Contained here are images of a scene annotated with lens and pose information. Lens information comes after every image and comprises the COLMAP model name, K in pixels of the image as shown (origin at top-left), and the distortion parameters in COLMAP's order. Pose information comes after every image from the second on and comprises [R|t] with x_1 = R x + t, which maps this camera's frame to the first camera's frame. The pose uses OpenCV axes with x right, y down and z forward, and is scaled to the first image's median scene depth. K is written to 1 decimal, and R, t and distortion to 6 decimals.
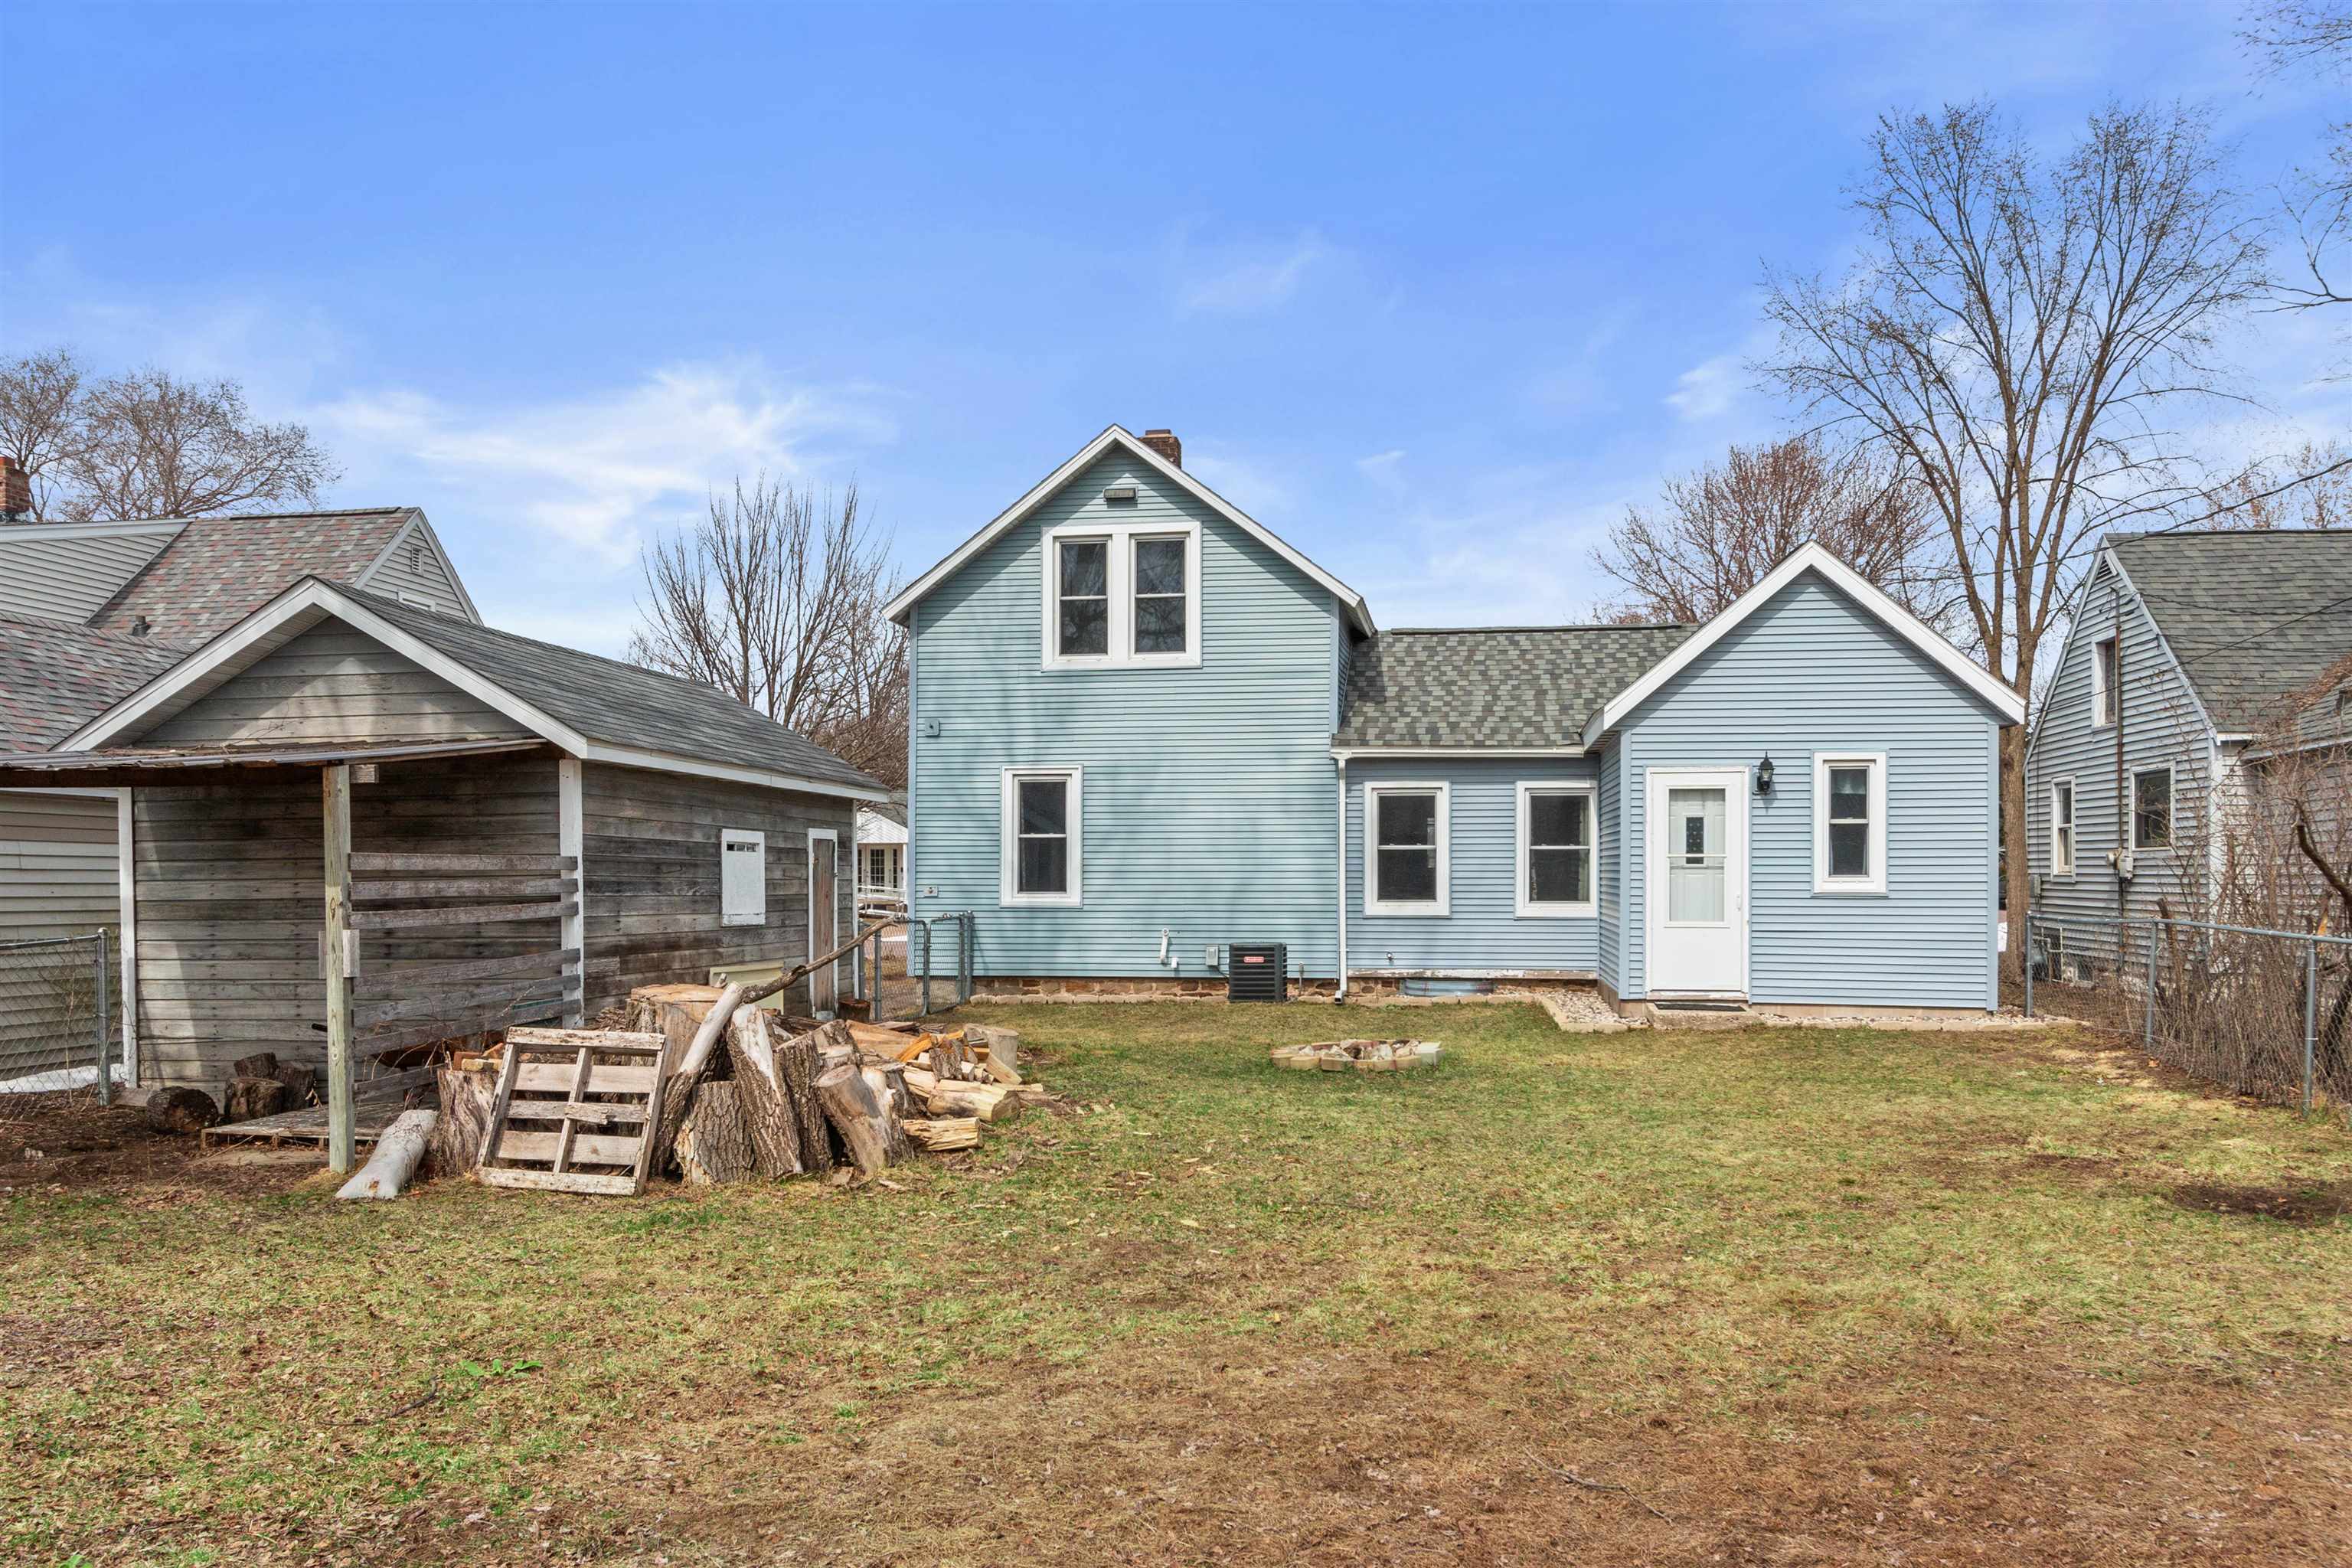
lens RADIAL K [[1555.6, 0, 1169.8], [0, 1555.6, 886.8], [0, 0, 1]] dist [-0.007965, -0.000566]
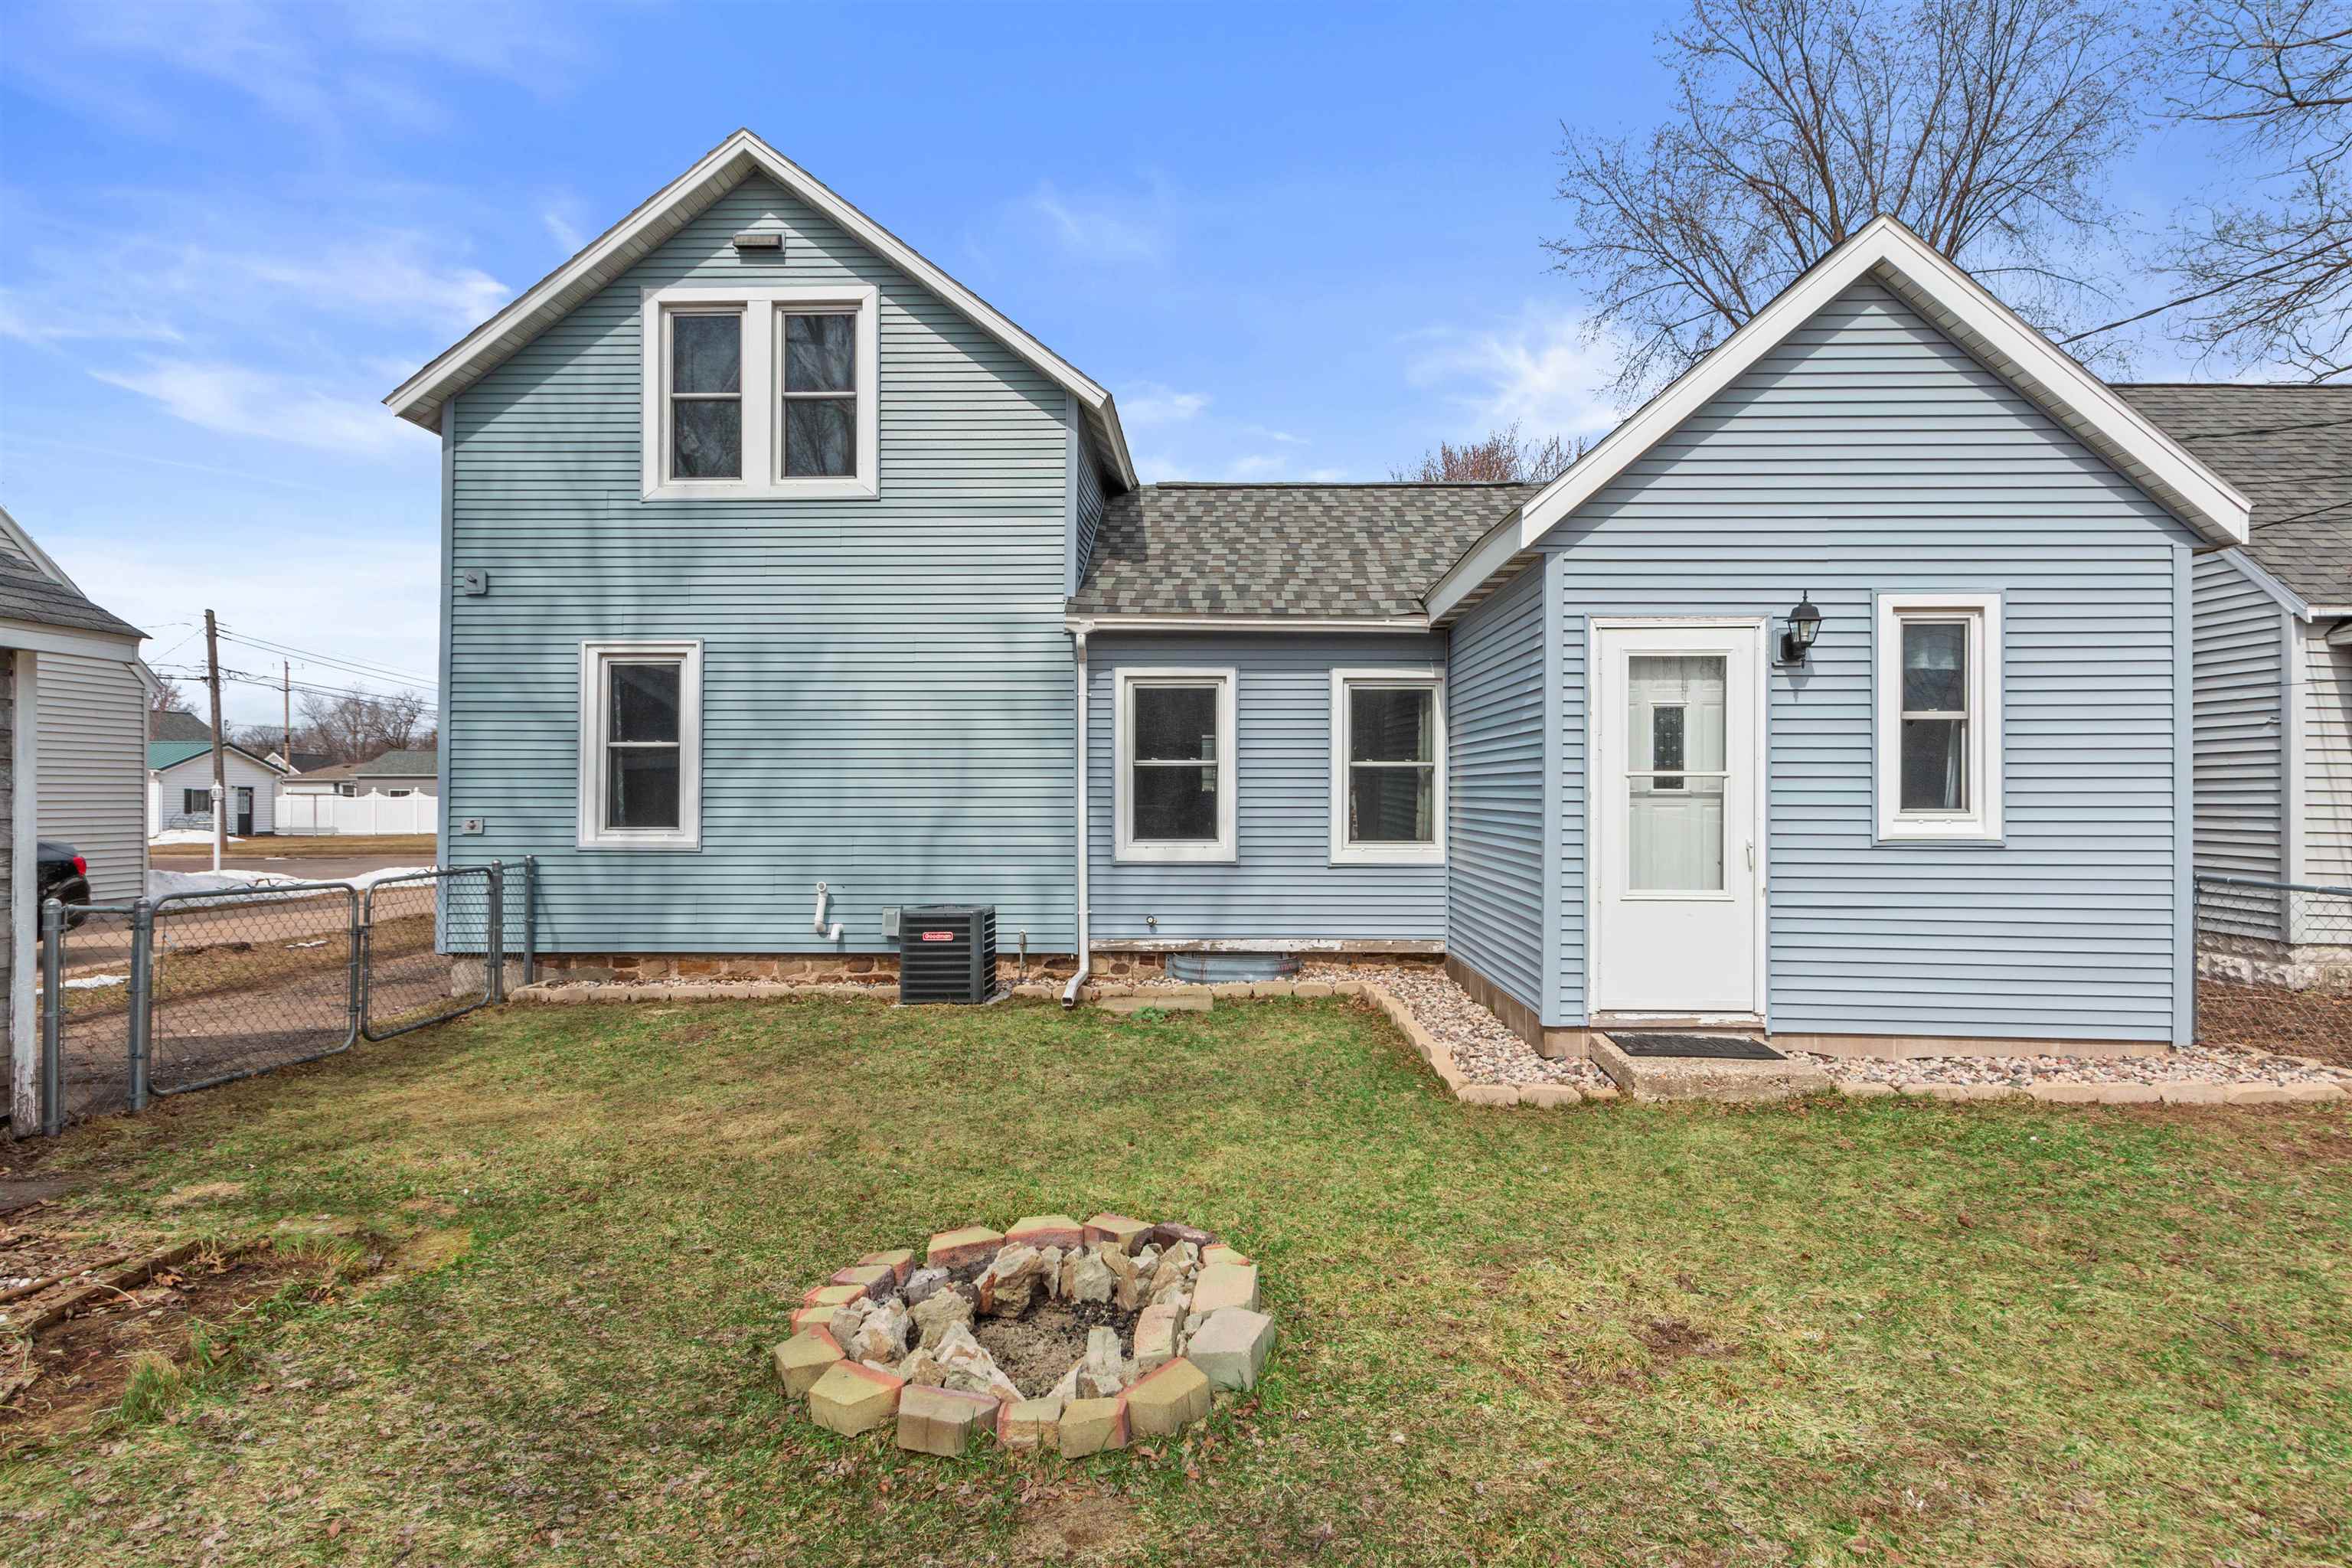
lens RADIAL K [[1187.1, 0, 1168.3], [0, 1187.1, 797.0], [0, 0, 1]] dist [-0.003252, -0.000124]
pose [[0.990072, 0.000527, 0.140560, 0.074533], [0.000126, 0.999989, -0.004643, -0.007740], [-0.140561, 0.004614, 0.990061, 0.474880]]
